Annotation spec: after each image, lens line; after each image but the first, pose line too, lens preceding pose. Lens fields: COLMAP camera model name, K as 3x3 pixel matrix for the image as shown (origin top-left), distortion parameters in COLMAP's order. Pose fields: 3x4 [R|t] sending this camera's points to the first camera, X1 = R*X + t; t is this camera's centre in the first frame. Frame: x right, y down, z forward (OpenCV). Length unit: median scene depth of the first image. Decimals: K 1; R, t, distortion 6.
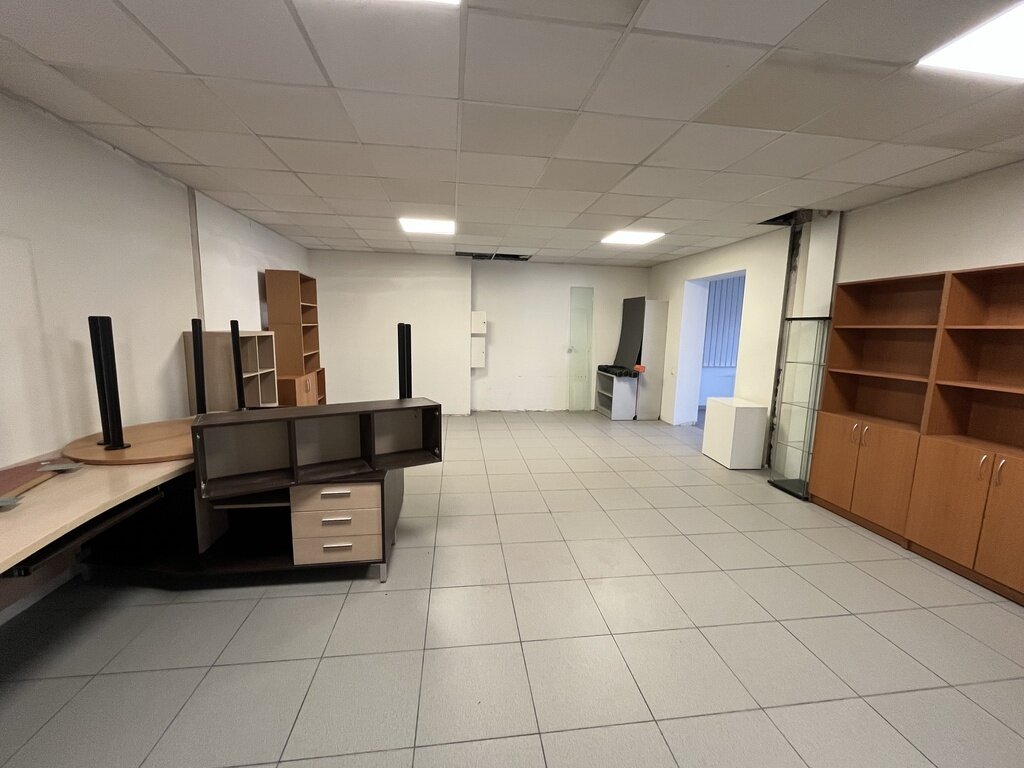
lens RADIAL K [[411.4, 0, 512.4], [0, 411.4, 386.7], [0, 0, 1]] dist [0.001512, 0.000199]
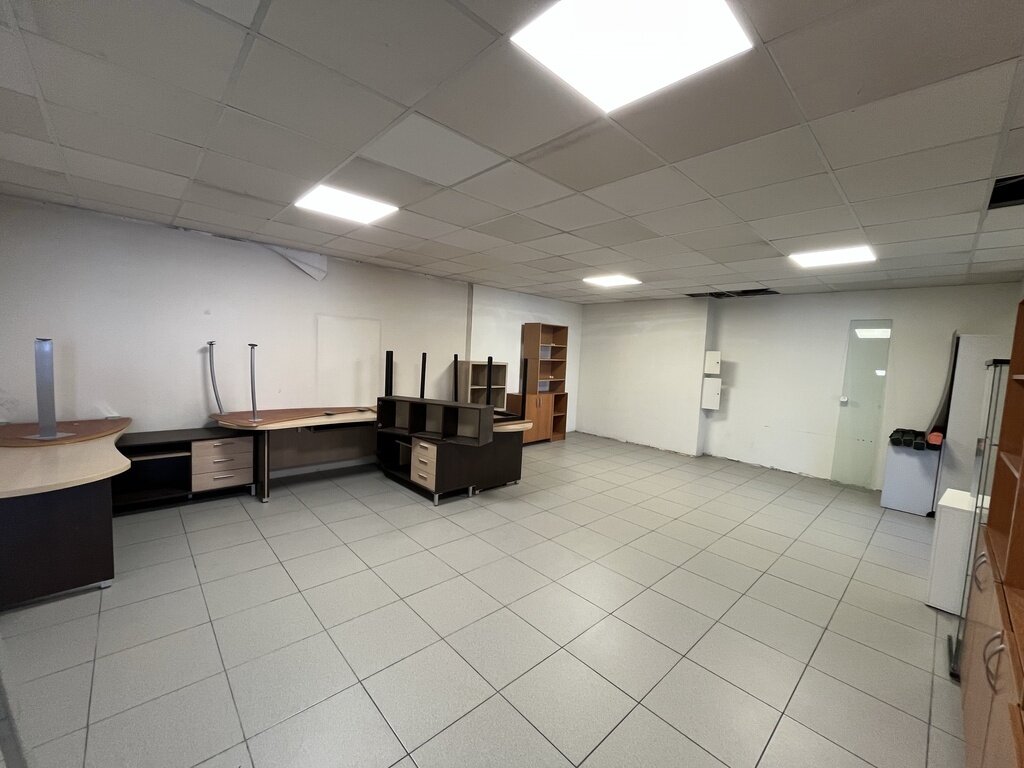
lens RADIAL K [[411.4, 0, 517.8], [0, 411.4, 385.5], [0, 0, 1]] dist [0.001512, 0.000199]
pose [[0.582962, 0.070582, -0.809428, 0.634911], [-0.153319, 0.987878, -0.024280, -0.013451], [0.797903, 0.138256, 0.586717, 0.109532]]
